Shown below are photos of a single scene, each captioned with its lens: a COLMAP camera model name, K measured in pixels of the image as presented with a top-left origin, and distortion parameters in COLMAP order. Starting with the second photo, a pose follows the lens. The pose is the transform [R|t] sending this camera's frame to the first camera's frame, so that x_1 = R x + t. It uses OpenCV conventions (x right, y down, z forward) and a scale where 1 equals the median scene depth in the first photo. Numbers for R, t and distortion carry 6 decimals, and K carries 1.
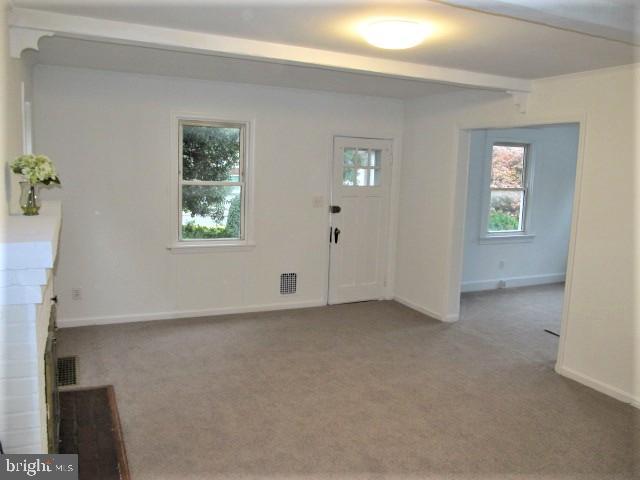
lens RADIAL K [[526.5, 0, 321.4], [0, 526.5, 237.5], [0, 0, 1]] dist [-0.067199, 0.029577]
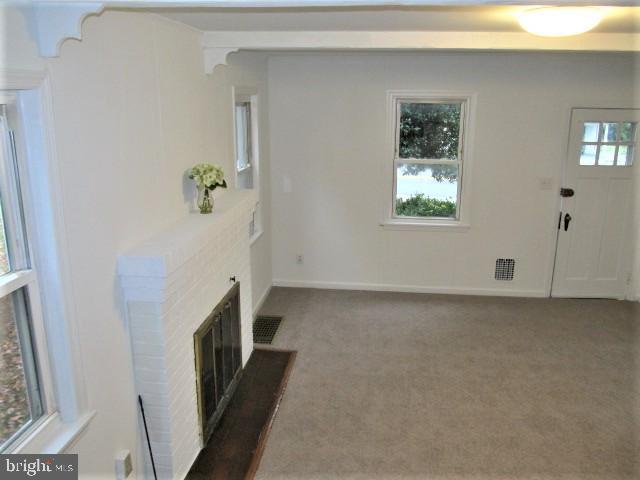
lens RADIAL K [[526.5, 0, 320.7], [0, 526.5, 238.8], [0, 0, 1]] dist [-0.067199, 0.029577]
pose [[0.851334, 0.098297, -0.515333, 0.141102], [-0.044413, 0.992267, 0.115900, -0.064392], [0.522741, -0.075782, 0.849117, 0.046451]]
